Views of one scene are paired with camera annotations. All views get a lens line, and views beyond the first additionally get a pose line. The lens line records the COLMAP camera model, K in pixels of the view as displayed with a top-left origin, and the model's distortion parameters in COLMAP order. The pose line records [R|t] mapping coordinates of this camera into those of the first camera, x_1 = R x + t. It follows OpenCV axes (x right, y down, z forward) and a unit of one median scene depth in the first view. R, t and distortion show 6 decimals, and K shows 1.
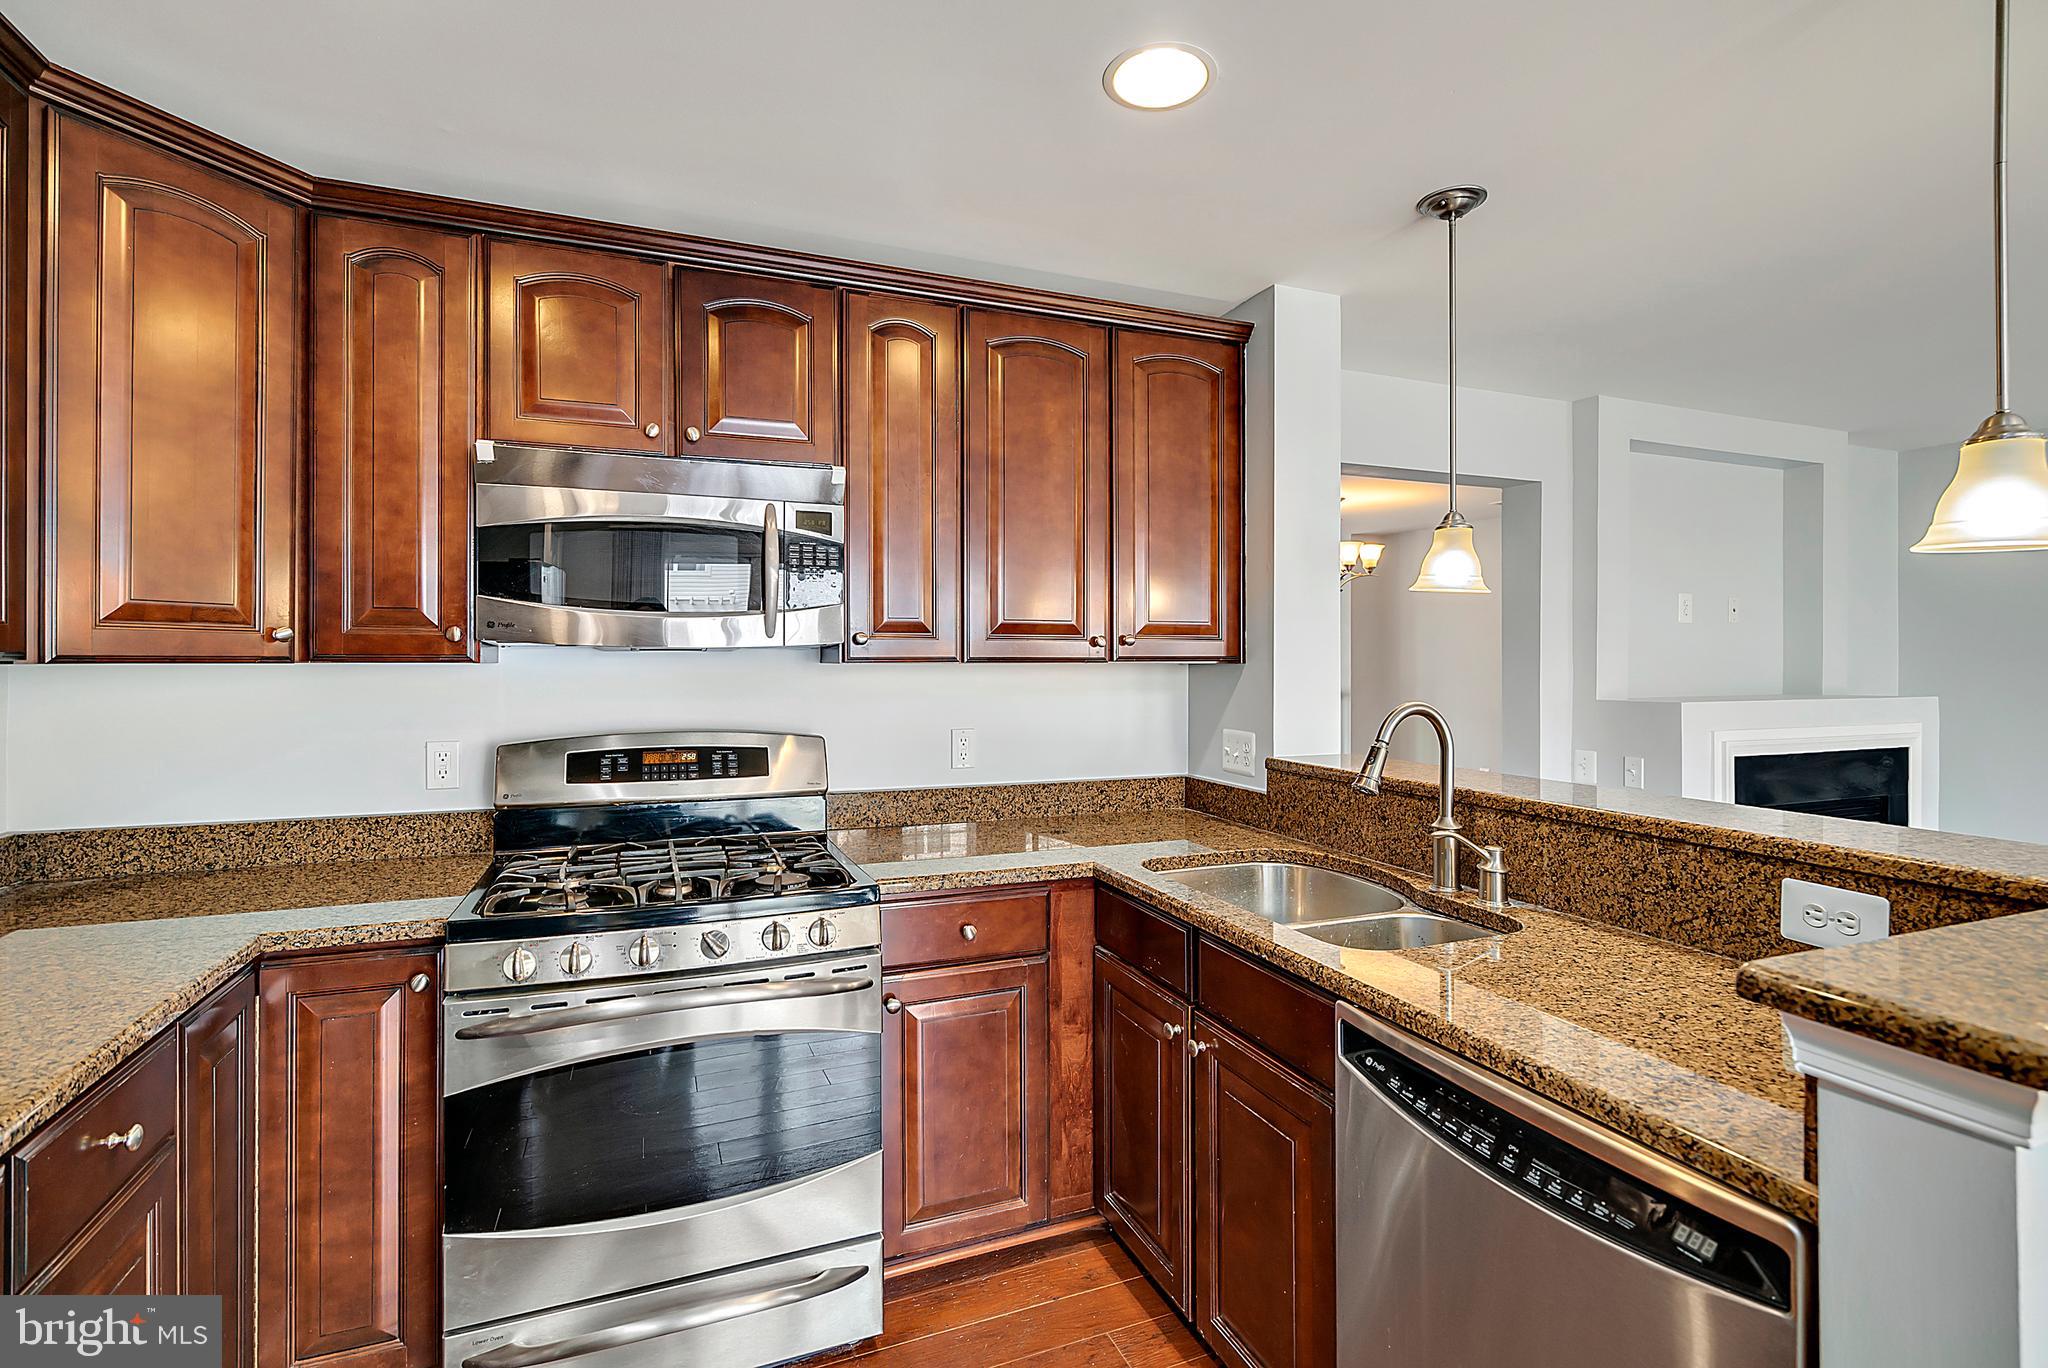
lens RADIAL K [[940.8, 0, 1014.0], [0, 940.8, 668.4], [0, 0, 1]] dist [-0.004078, 0.000145]
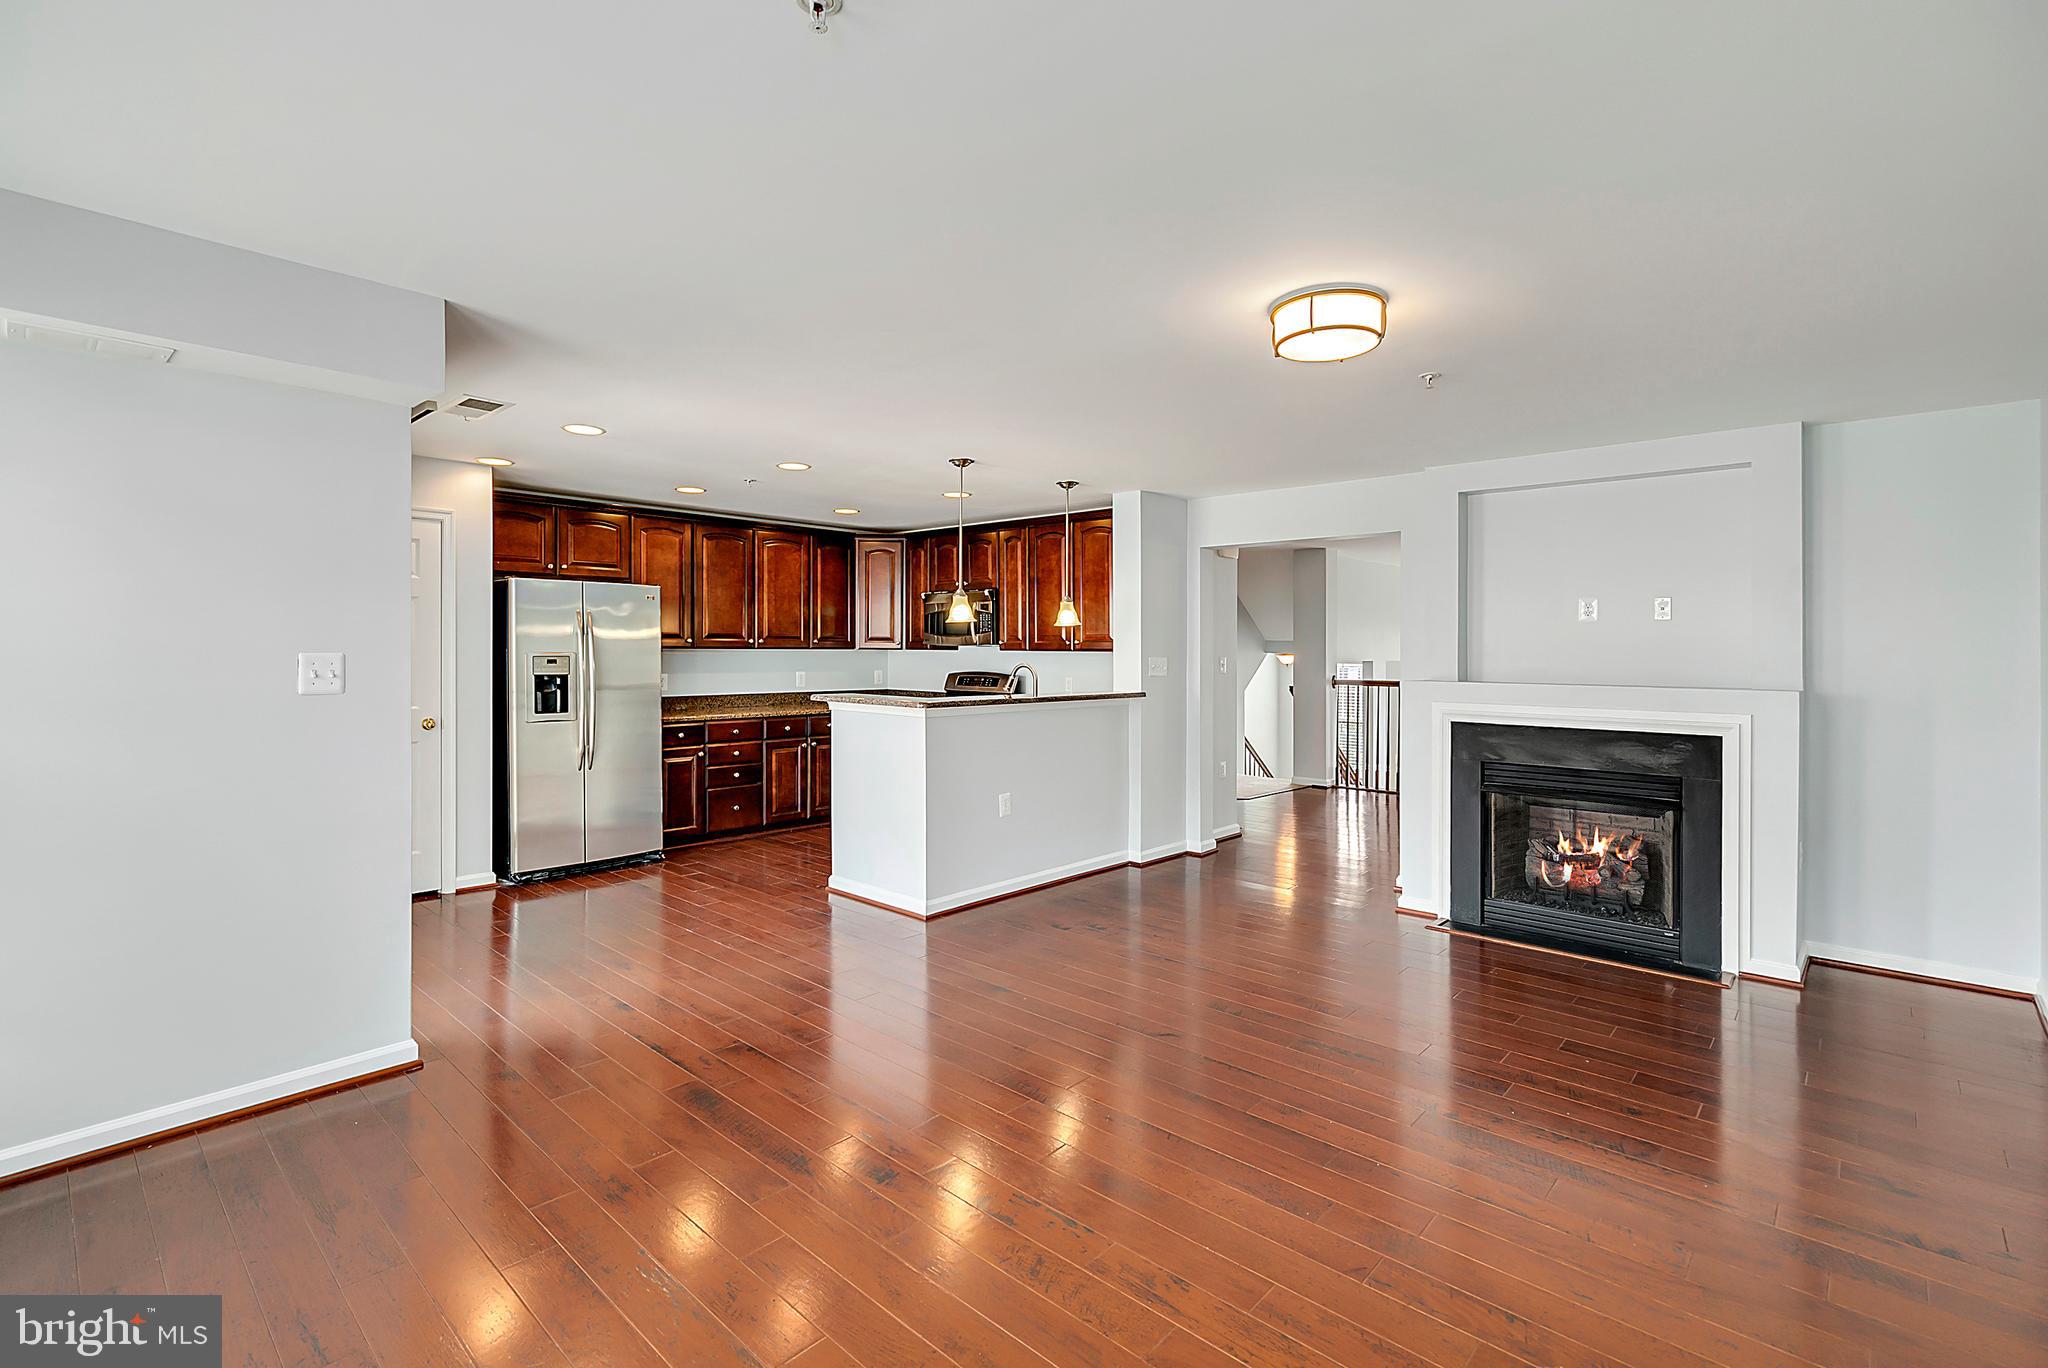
lens RADIAL K [[961.0, 0, 1005.8], [0, 961.0, 650.1], [0, 0, 1]] dist [0.006651, -0.000359]
pose [[0.424275, 0.002984, -0.905529, 3.124718], [-0.014657, 0.999886, -0.003572, 0.005391], [0.905415, 0.014788, 0.424270, -0.376744]]
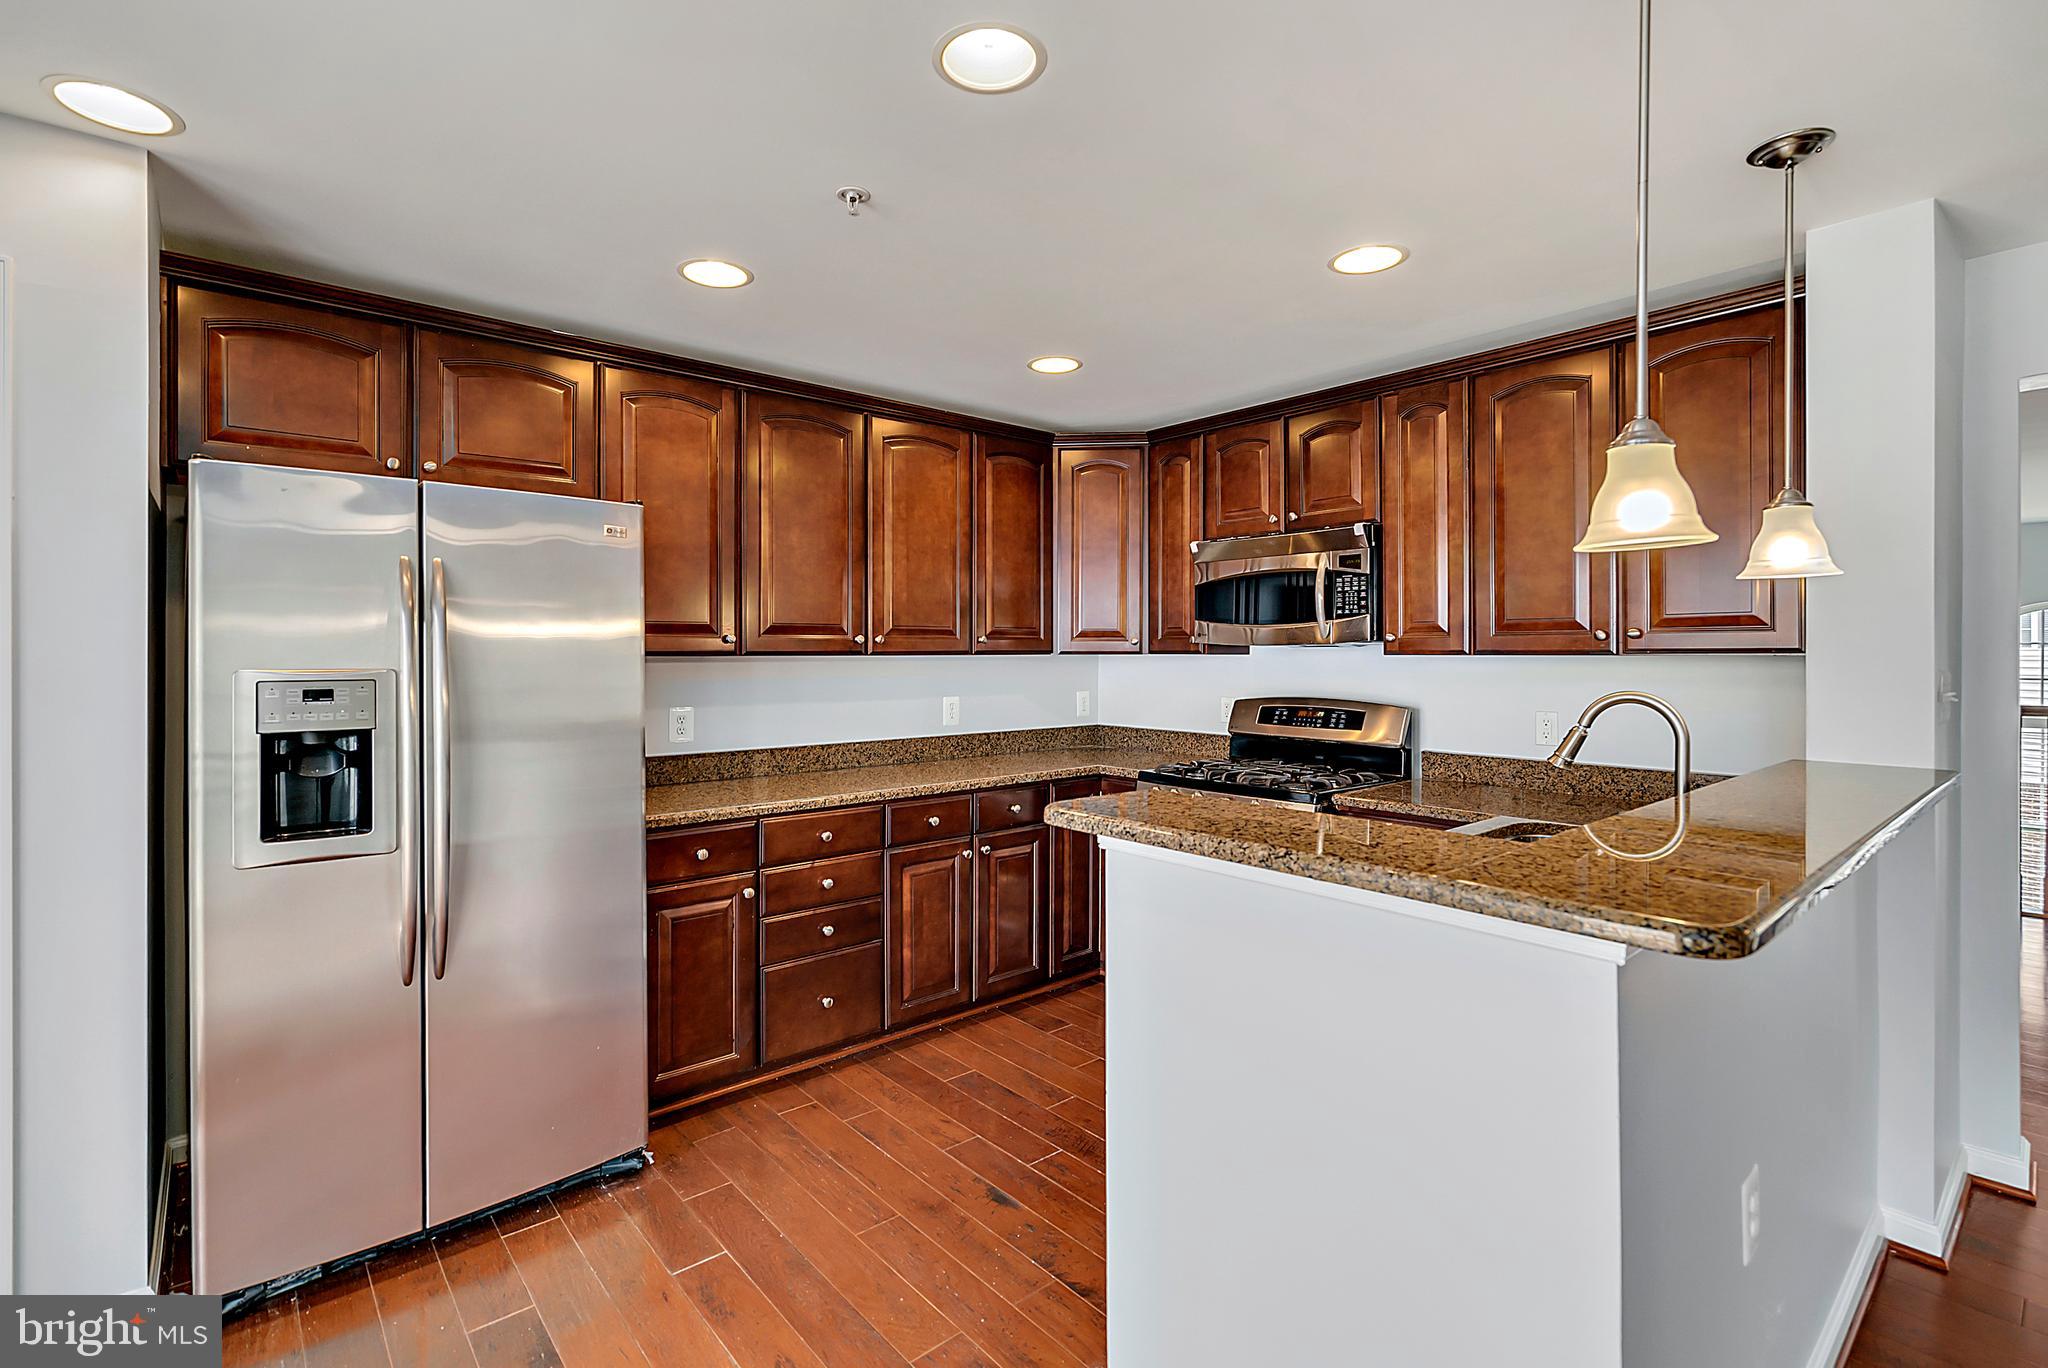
lens RADIAL K [[953.6, 0, 1016.0], [0, 953.6, 641.8], [0, 0, 1]] dist [-0.001664, -0.000111]
pose [[0.323913, -0.011342, -0.946019, 1.180665], [-0.008325, 0.999855, -0.014838, 0.001078], [0.946050, 0.012682, 0.323772, -0.002837]]
